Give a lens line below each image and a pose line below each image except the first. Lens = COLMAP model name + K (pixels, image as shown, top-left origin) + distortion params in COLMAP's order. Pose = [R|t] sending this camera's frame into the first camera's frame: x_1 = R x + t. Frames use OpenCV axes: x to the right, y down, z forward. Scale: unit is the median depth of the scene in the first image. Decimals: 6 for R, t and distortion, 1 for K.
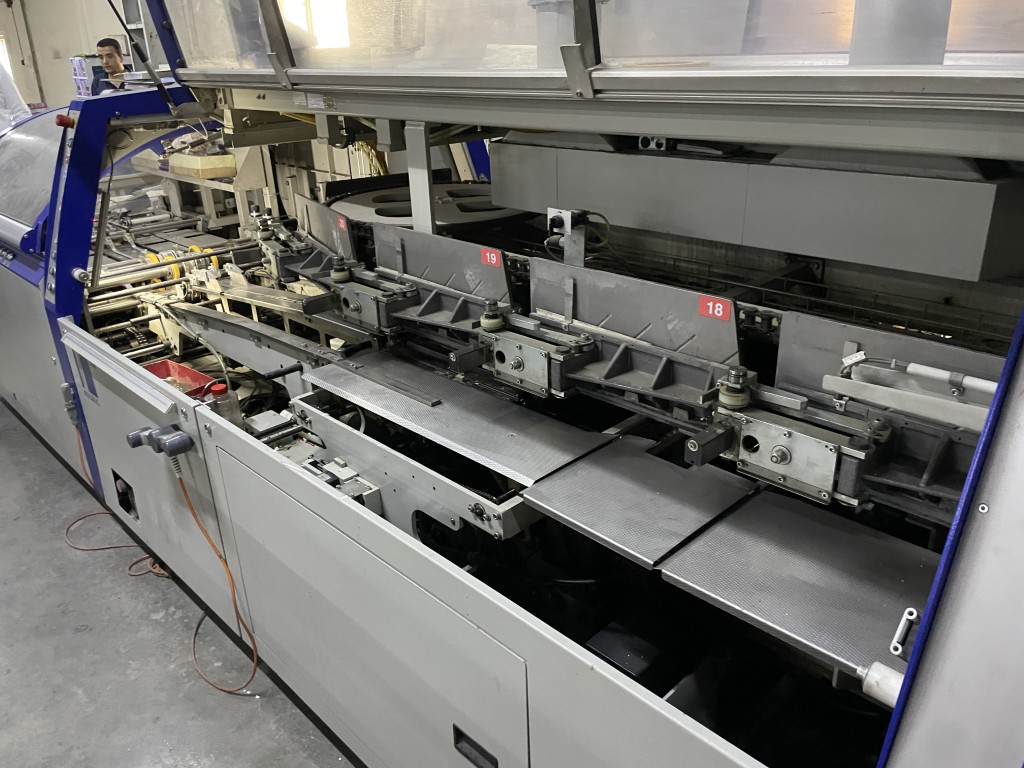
lens RADIAL K [[785.9, 0, 512.8], [0, 785.9, 384.0], [0, 0, 1]] dist [0.085576, -0.119997]
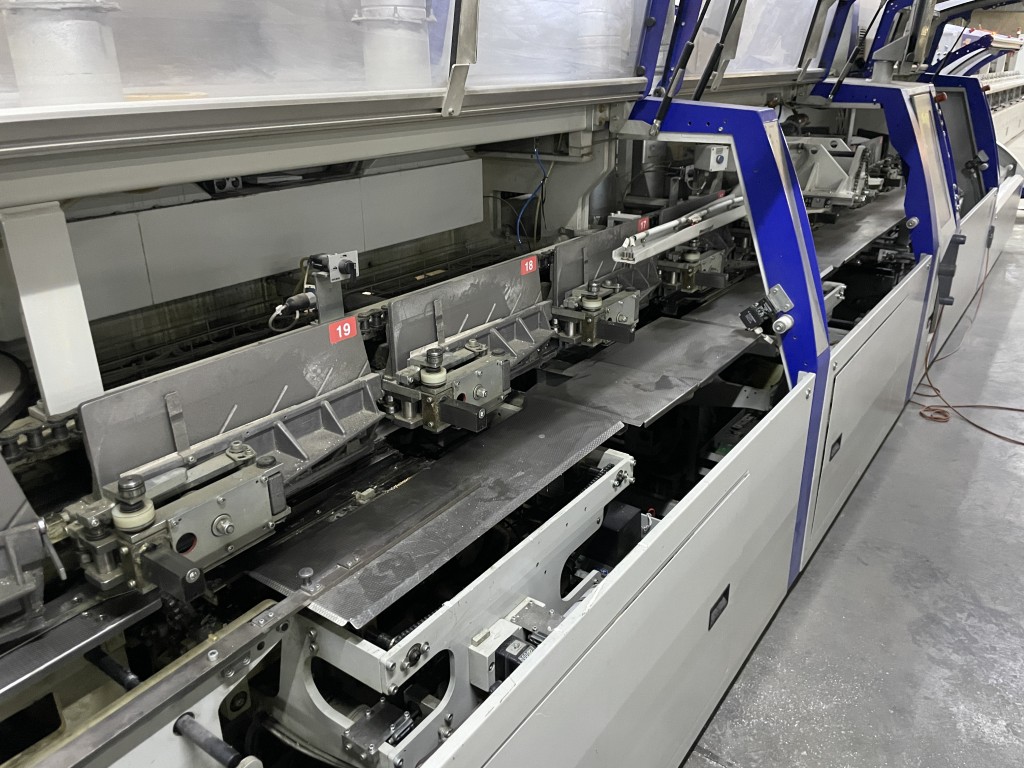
lens RADIAL K [[785.9, 0, 512.8], [0, 785.9, 384.0], [0, 0, 1]] dist [0.085576, -0.119997]
pose [[-0.177116, -0.339082, 0.923934, -0.888690], [0.400439, 0.832730, 0.382374, -0.385812], [-0.899043, 0.437704, -0.011708, 0.972050]]
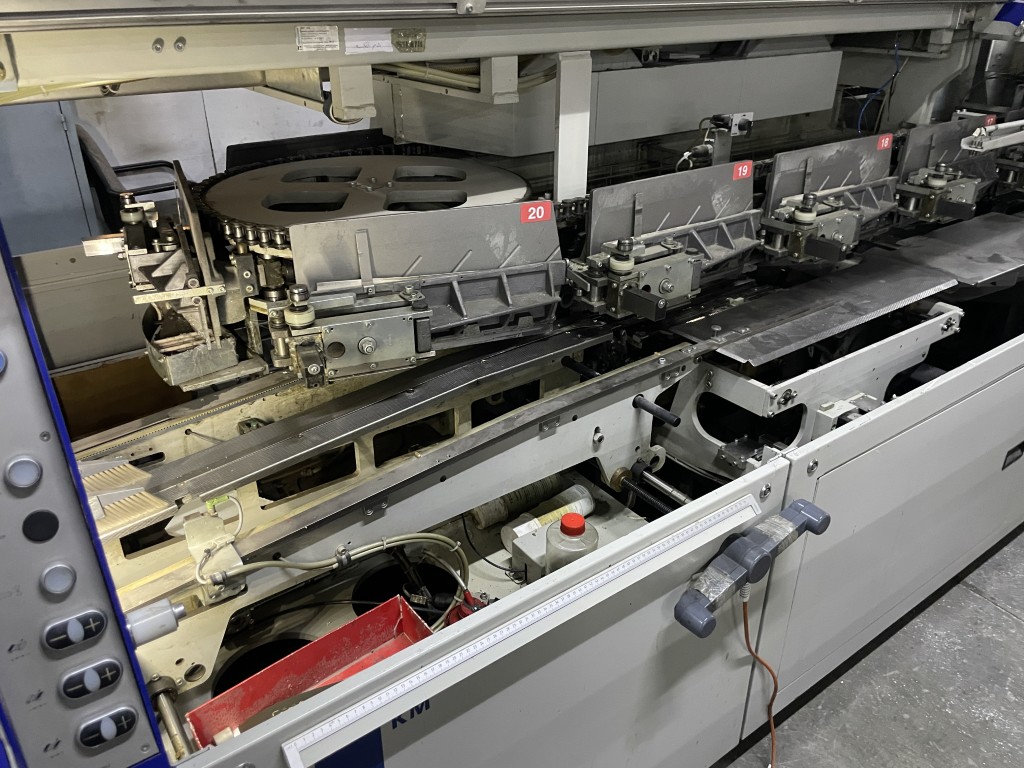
lens RADIAL K [[785.9, 0, 512.8], [0, 785.9, 384.0], [0, 0, 1]] dist [0.085576, -0.119997]
pose [[0.134463, -0.422517, 0.896325, -1.222460], [0.382403, 0.856597, 0.346423, -0.434912], [-0.914160, 0.296176, 0.276753, 1.180870]]
